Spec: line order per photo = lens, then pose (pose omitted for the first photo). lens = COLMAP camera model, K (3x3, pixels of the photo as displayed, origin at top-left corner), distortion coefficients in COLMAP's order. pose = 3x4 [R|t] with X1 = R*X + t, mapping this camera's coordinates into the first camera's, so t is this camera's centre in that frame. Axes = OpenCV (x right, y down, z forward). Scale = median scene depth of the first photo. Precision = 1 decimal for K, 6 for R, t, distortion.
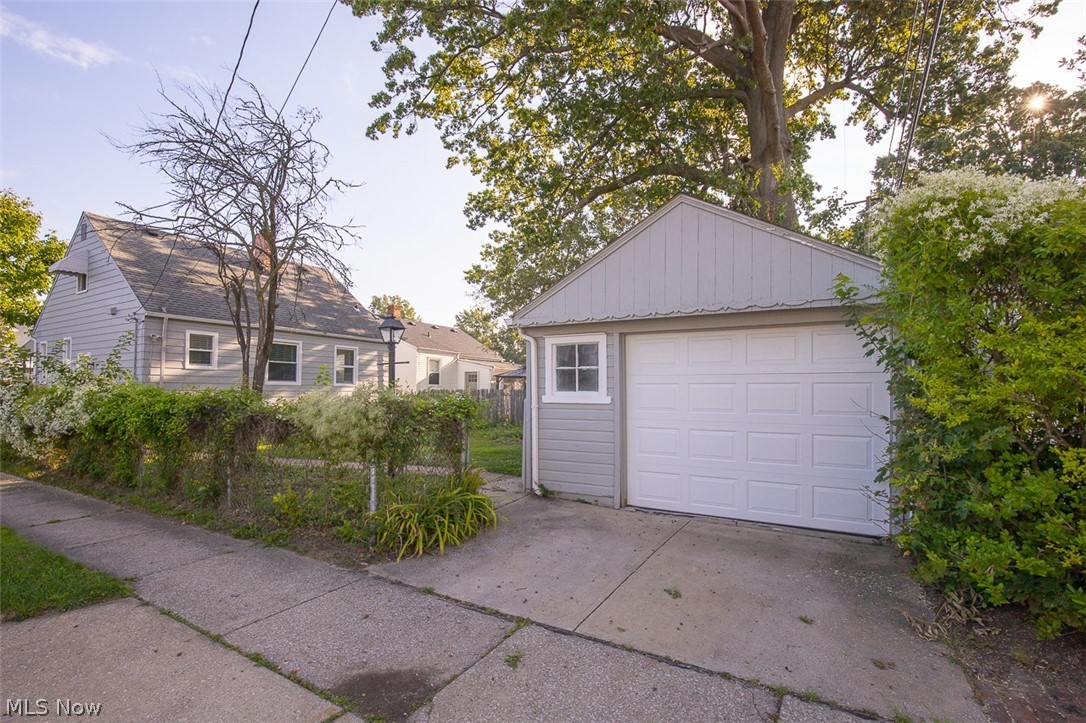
lens RADIAL K [[497.7, 0, 540.6], [0, 497.7, 368.3], [0, 0, 1]] dist [-0.009478, 0.002329]
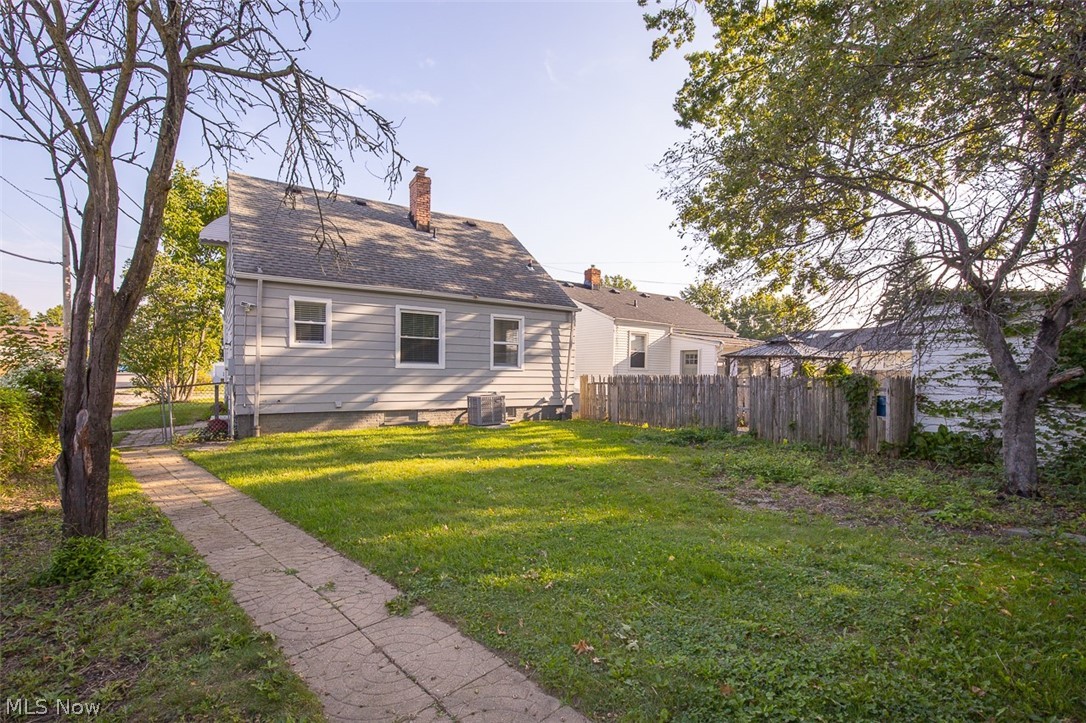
lens RADIAL K [[497.7, 0, 535.1], [0, 497.7, 372.4], [0, 0, 1]] dist [-0.009478, 0.002329]
pose [[0.896628, 0.008620, -0.442700, -0.025665], [0.010854, 0.999082, 0.041438, 0.008545], [0.442651, -0.041960, 0.895712, 0.324734]]
